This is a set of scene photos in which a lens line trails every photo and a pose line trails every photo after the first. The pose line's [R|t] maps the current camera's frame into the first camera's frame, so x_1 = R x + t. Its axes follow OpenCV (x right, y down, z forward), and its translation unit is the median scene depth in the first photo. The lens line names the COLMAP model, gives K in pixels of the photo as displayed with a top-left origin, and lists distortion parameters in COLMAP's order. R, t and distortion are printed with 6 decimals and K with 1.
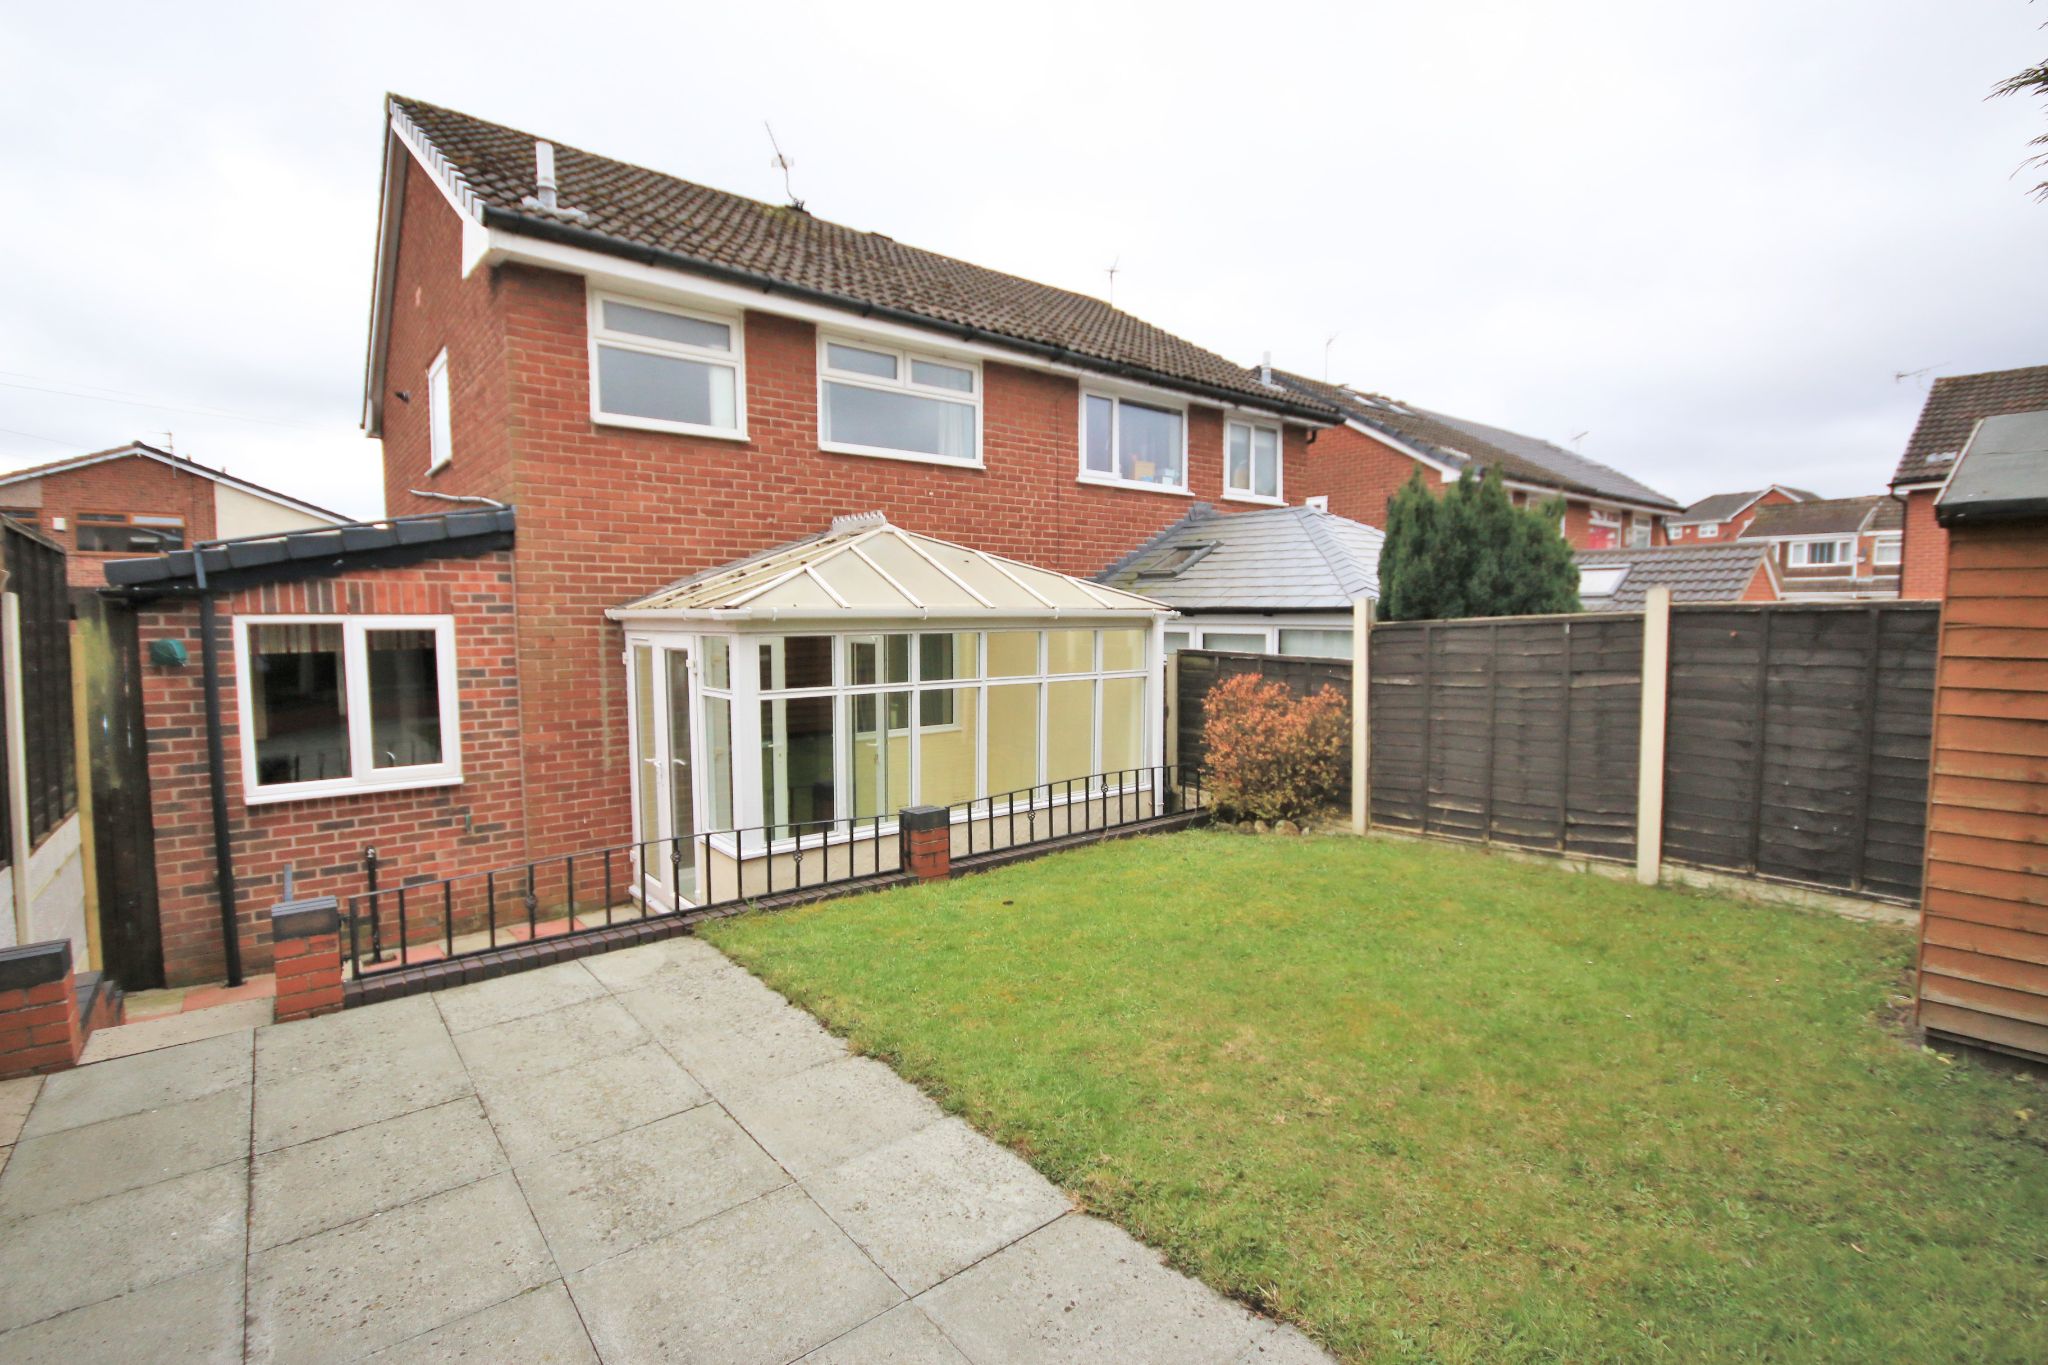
lens RADIAL K [[940.9, 0, 1025.9], [0, 940.9, 679.3], [0, 0, 1]] dist [0.008054, -0.014655]
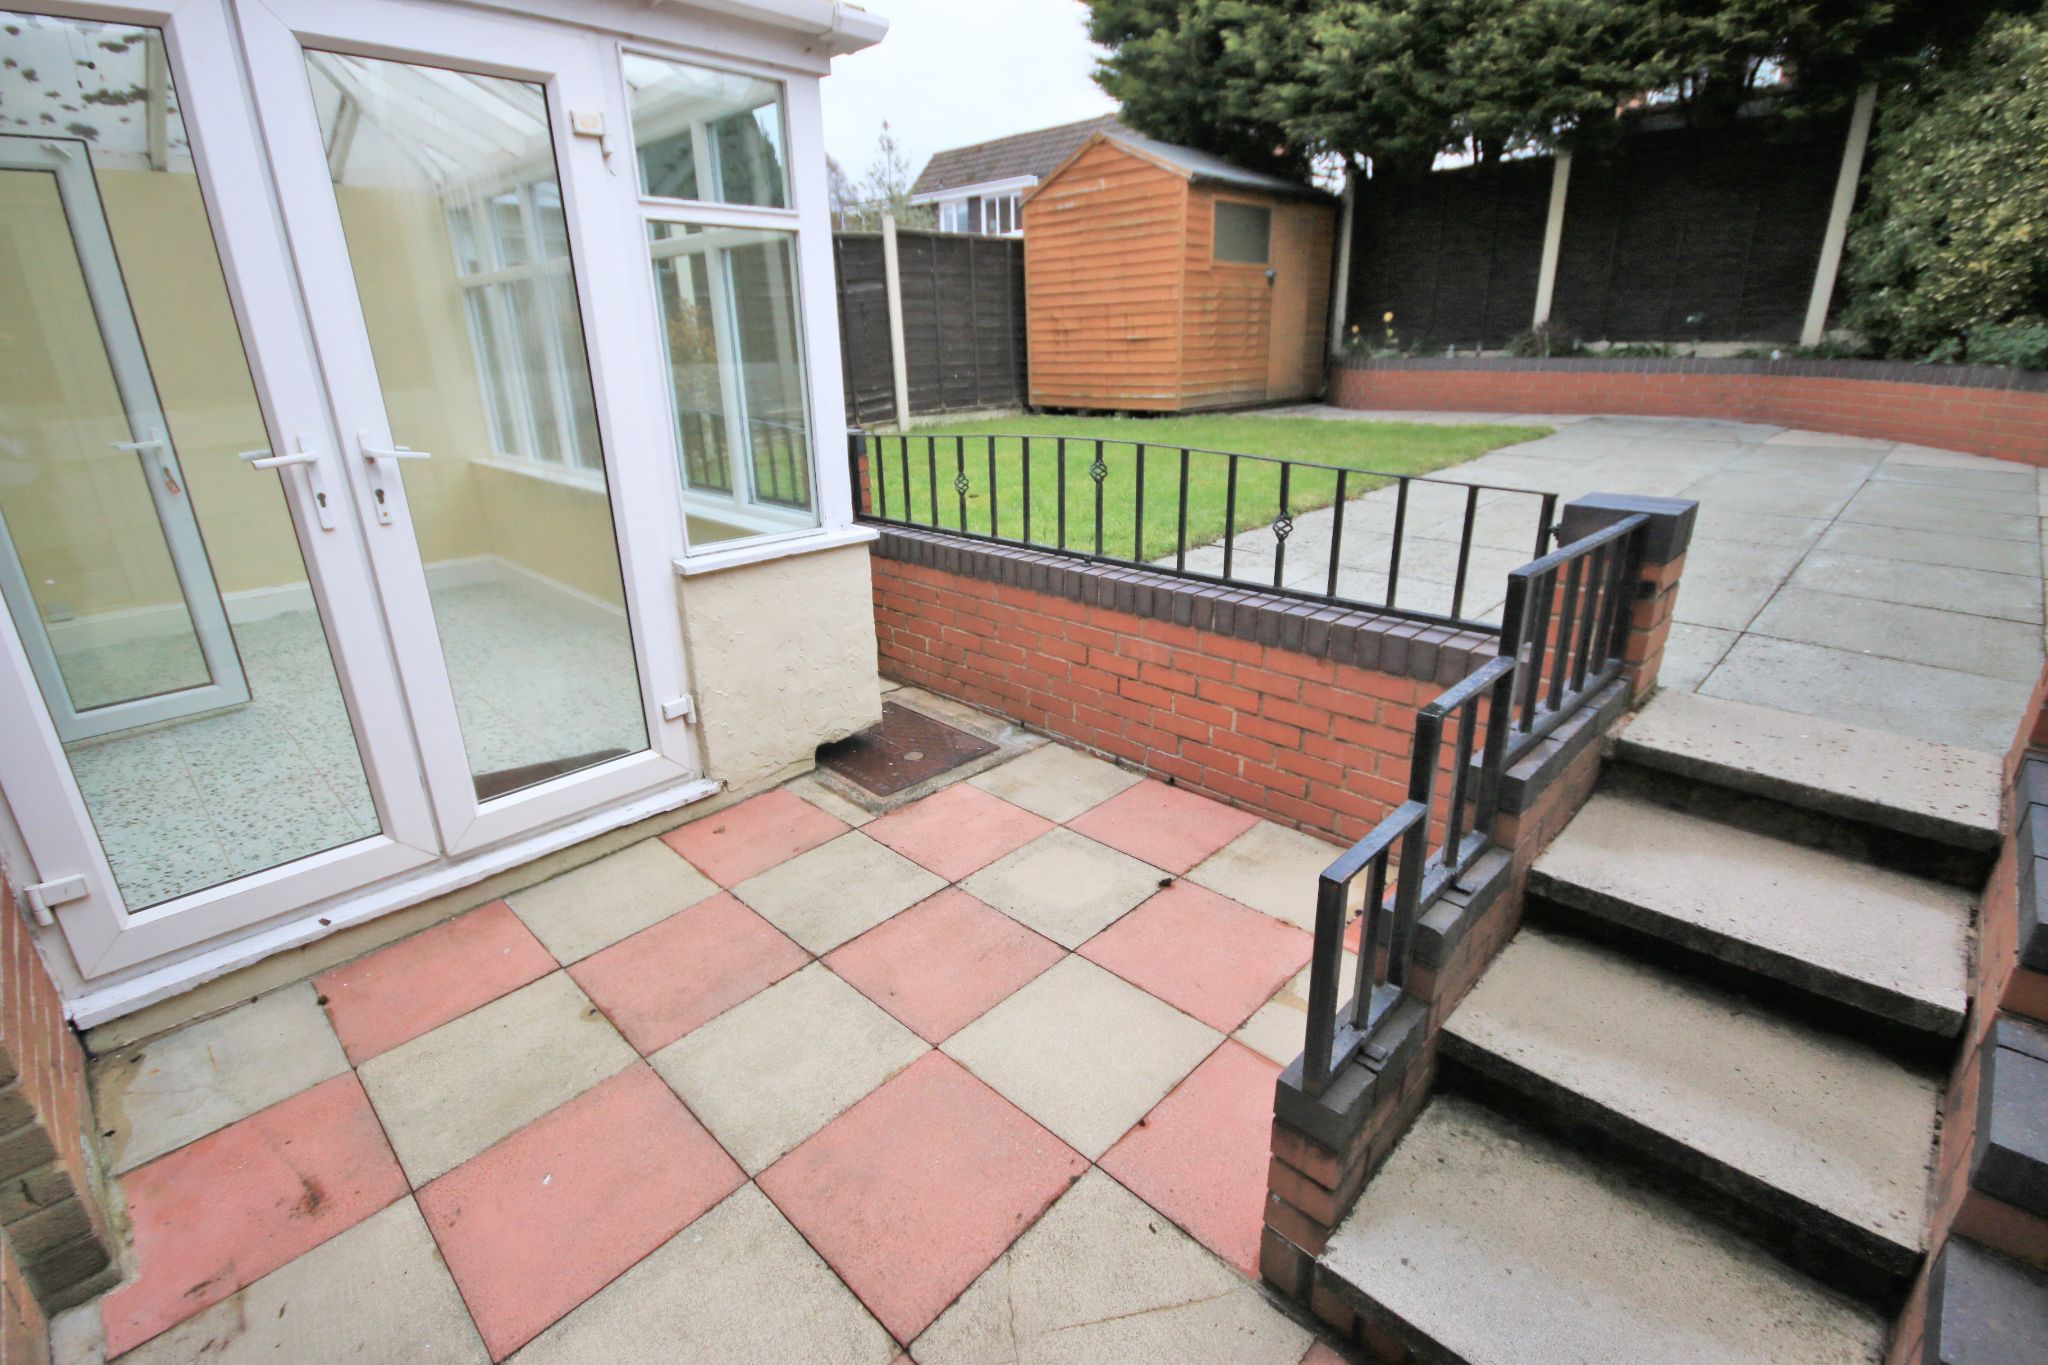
lens RADIAL K [[940.9, 0, 1012.1], [0, 940.9, 677.9], [0, 0, 1]] dist [0.008054, -0.014655]
pose [[-0.109160, -0.333221, 0.936508, -1.385780], [0.088046, 0.935194, 0.343016, 0.128153], [-0.990117, 0.119900, -0.072747, 1.534437]]
